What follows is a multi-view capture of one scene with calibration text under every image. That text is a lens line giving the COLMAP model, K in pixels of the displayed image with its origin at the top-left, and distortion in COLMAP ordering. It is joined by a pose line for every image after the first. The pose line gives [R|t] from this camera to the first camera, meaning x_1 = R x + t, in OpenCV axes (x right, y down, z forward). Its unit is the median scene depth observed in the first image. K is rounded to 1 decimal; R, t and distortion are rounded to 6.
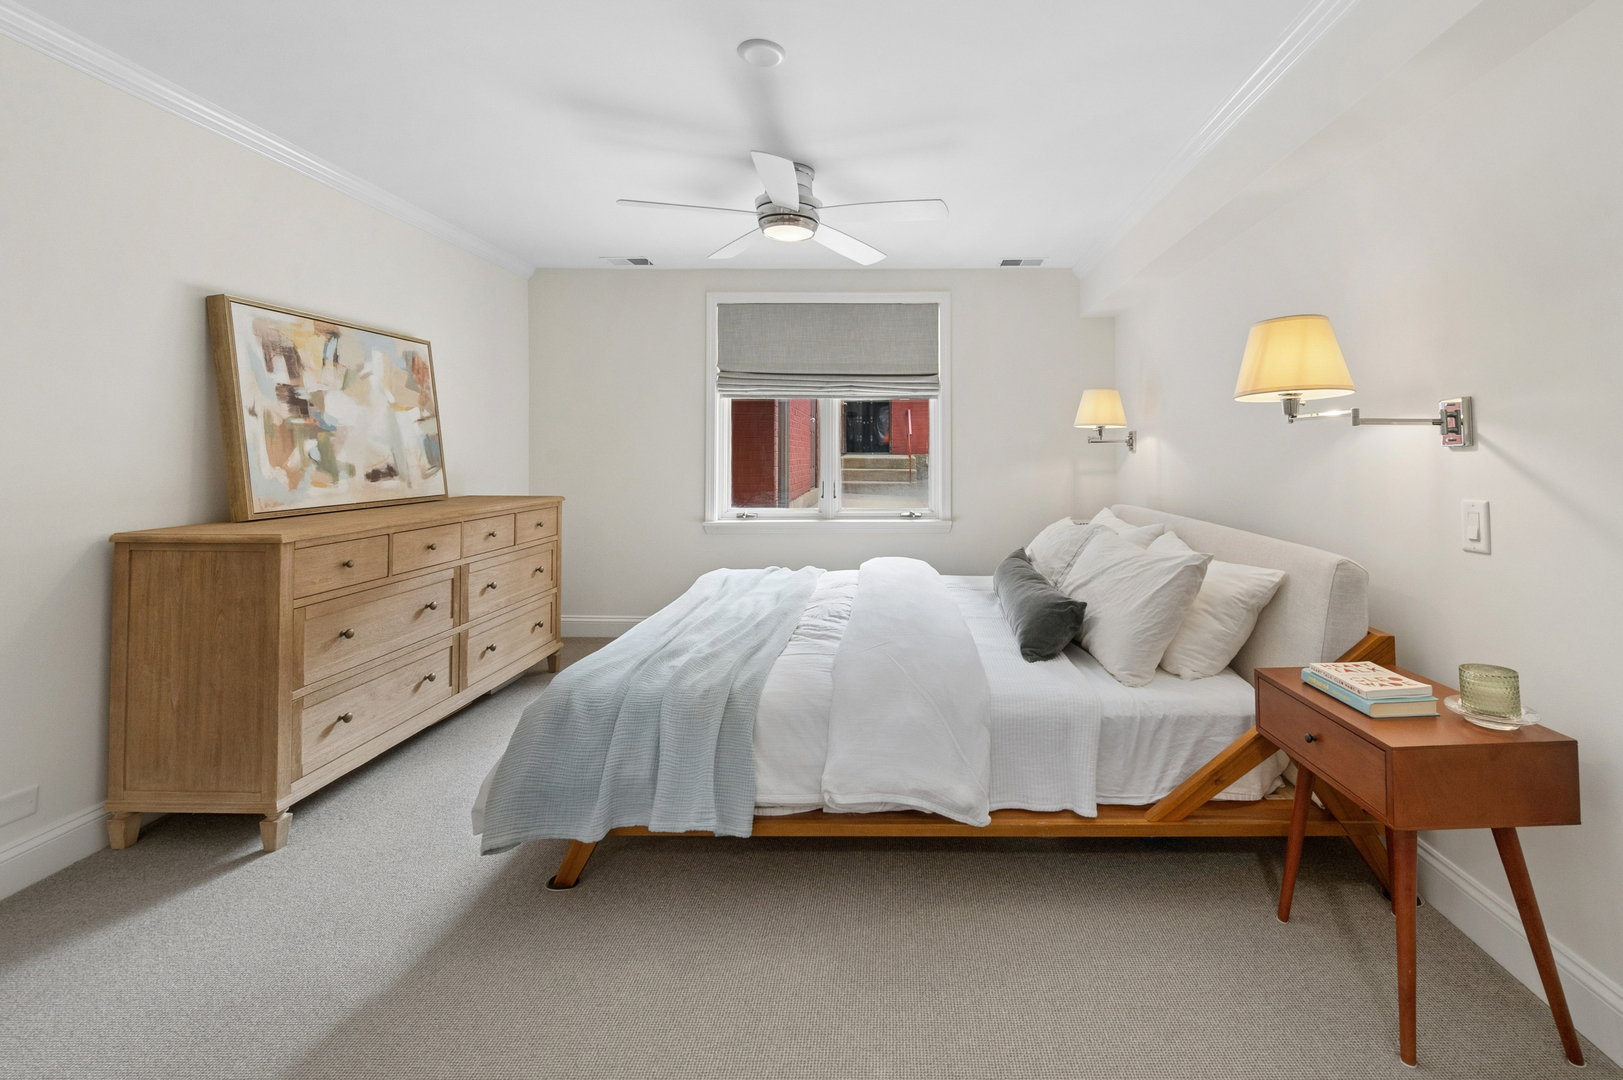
lens RADIAL K [[686.7, 0, 875.5], [0, 686.7, 436.8], [0, 0, 1]] dist [0.000865, -0.000187]
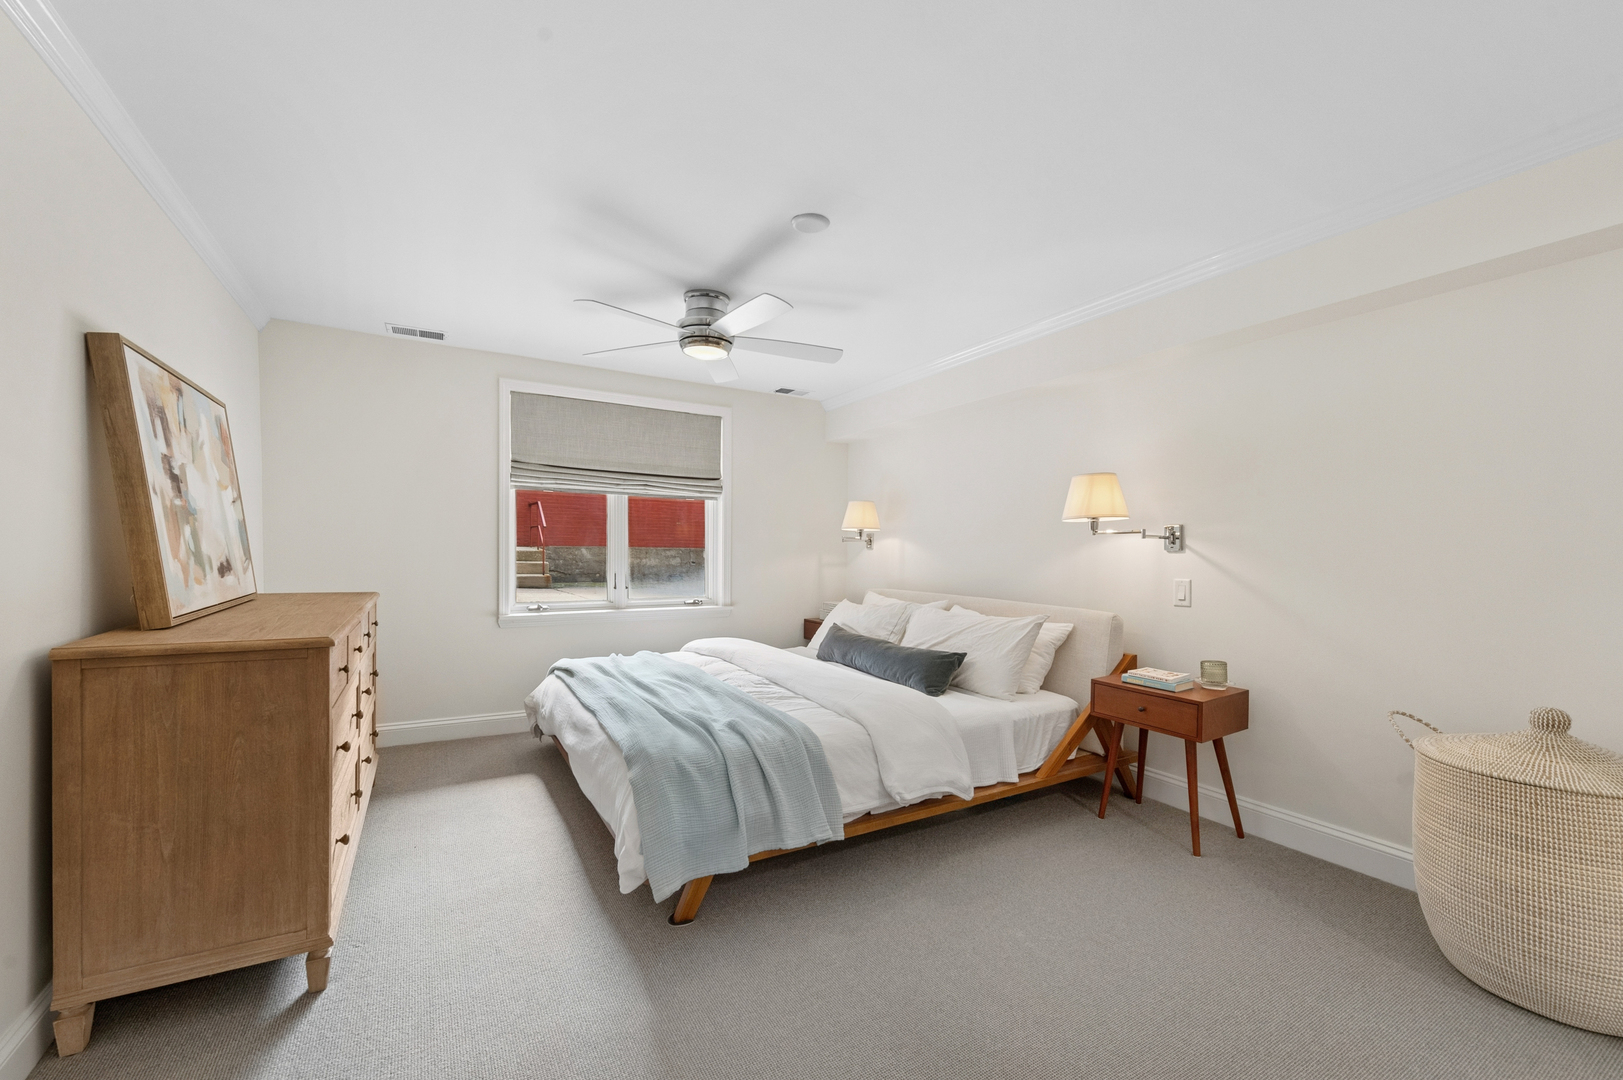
lens RADIAL K [[652.1, 0, 789.5], [0, 652.1, 561.3], [0, 0, 1]] dist [0.000934, -0.000024]
pose [[0.865328, 0.000906, 0.501205, -0.581580], [-0.024855, 0.998846, 0.041107, -0.002617], [-0.500589, -0.048029, 0.864352, -0.008796]]
